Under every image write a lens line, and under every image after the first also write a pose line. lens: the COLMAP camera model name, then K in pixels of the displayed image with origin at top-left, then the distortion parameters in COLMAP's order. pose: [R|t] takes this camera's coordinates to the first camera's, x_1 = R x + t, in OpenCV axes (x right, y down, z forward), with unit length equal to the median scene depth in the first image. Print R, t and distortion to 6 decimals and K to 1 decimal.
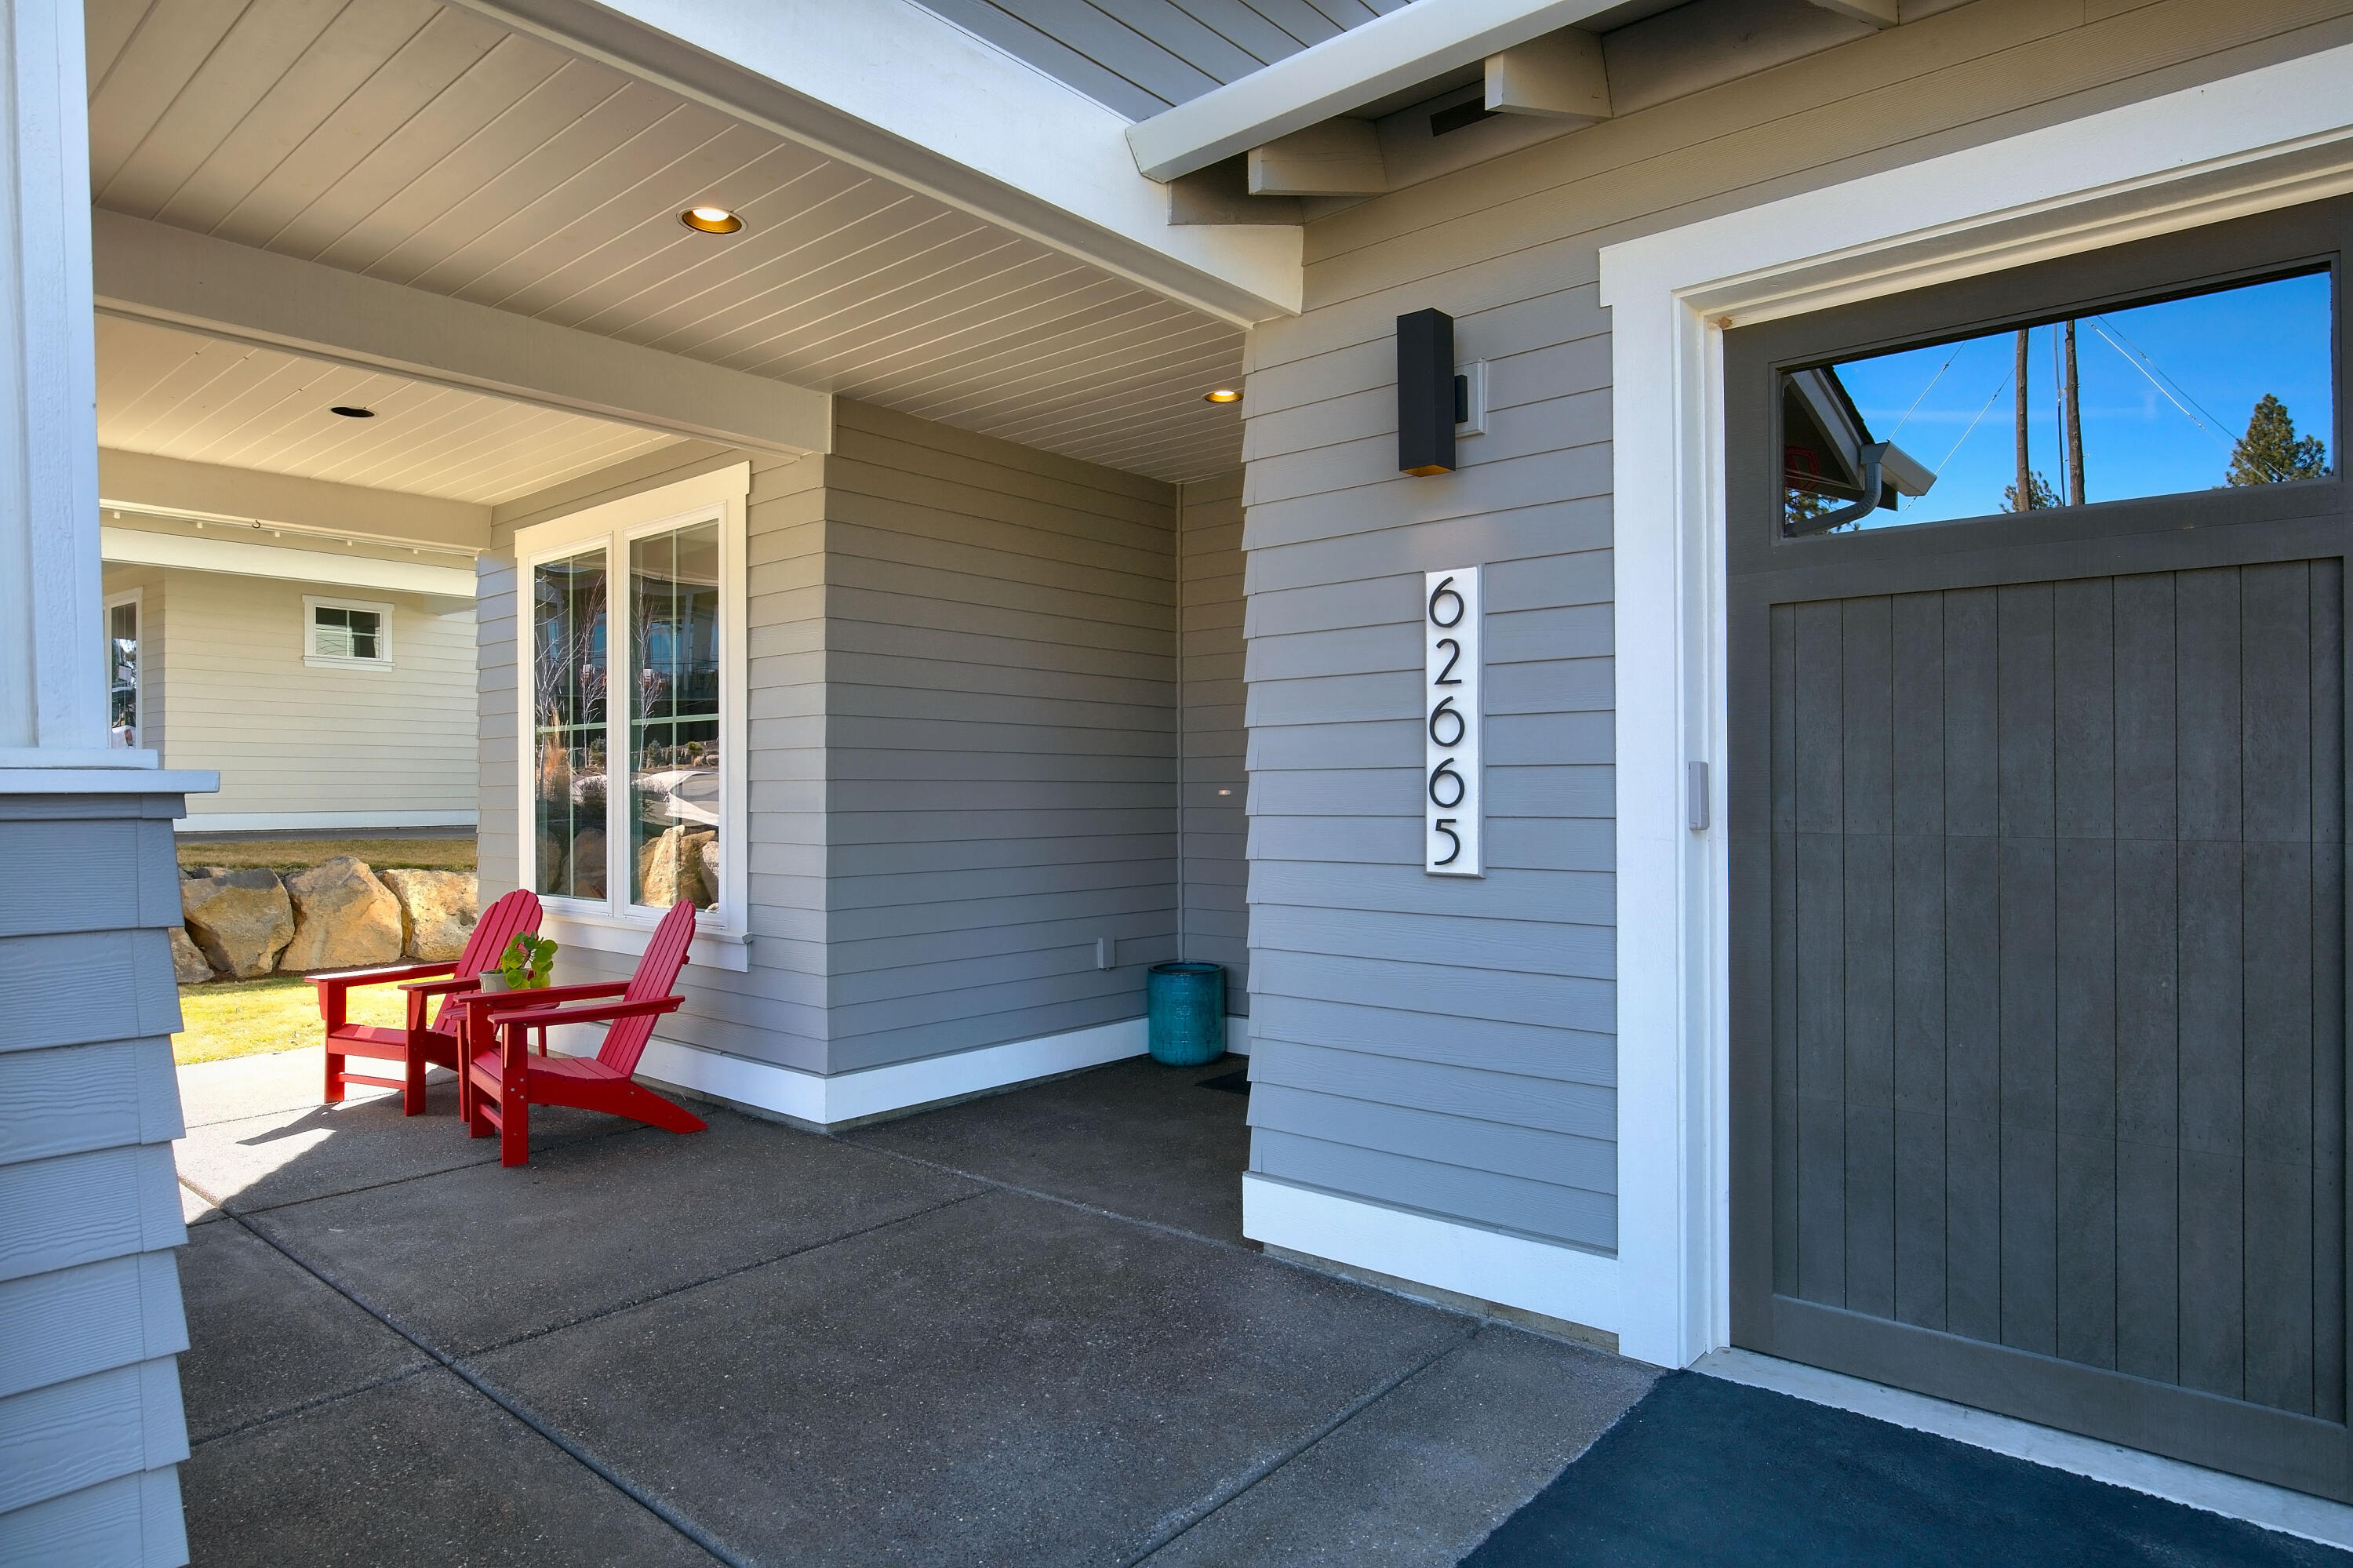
lens RADIAL K [[1348.0, 0, 1171.9], [0, 1348.0, 792.2], [0, 0, 1]] dist [-0.003830, -0.000154]
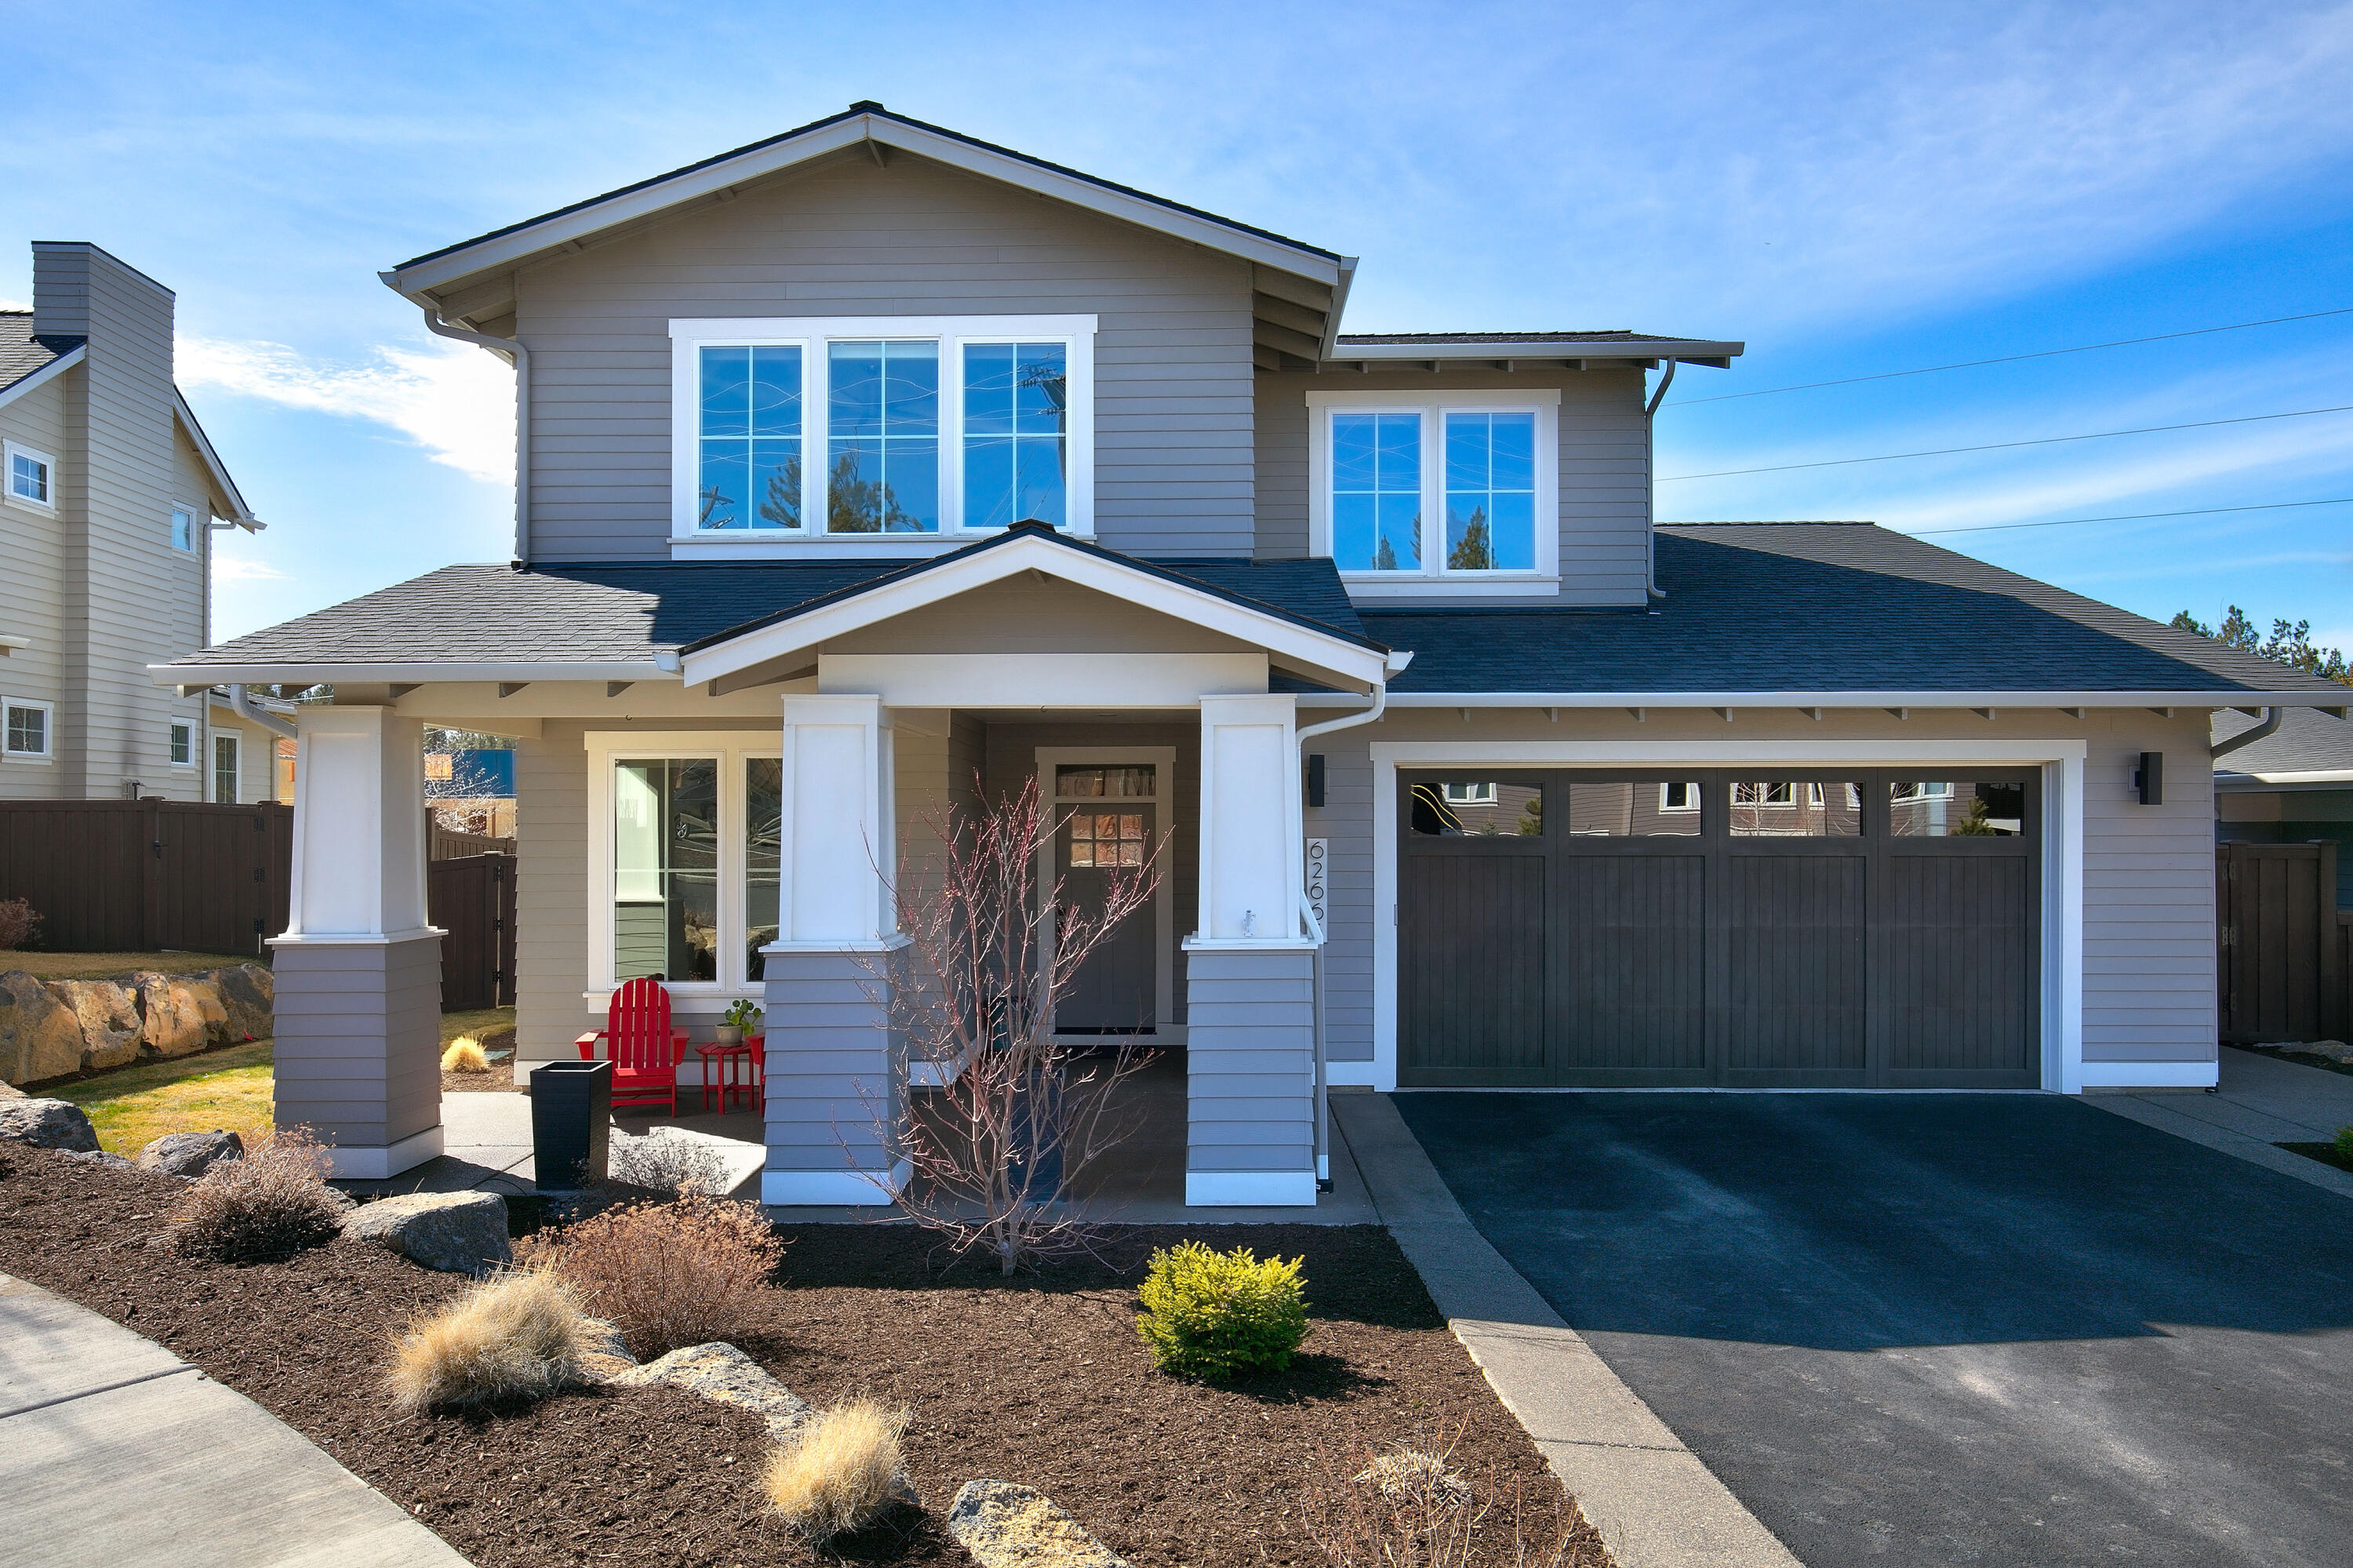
lens RADIAL K [[1627.2, 0, 1184.1], [0, 1627.2, 797.3], [0, 0, 1]] dist [-0.002526, -0.002458]
pose [[0.768389, 0.001155, 0.639982, -2.243608], [-0.000185, 0.999999, -0.001583, -0.246501], [-0.639983, 0.001098, 0.768388, -1.505036]]
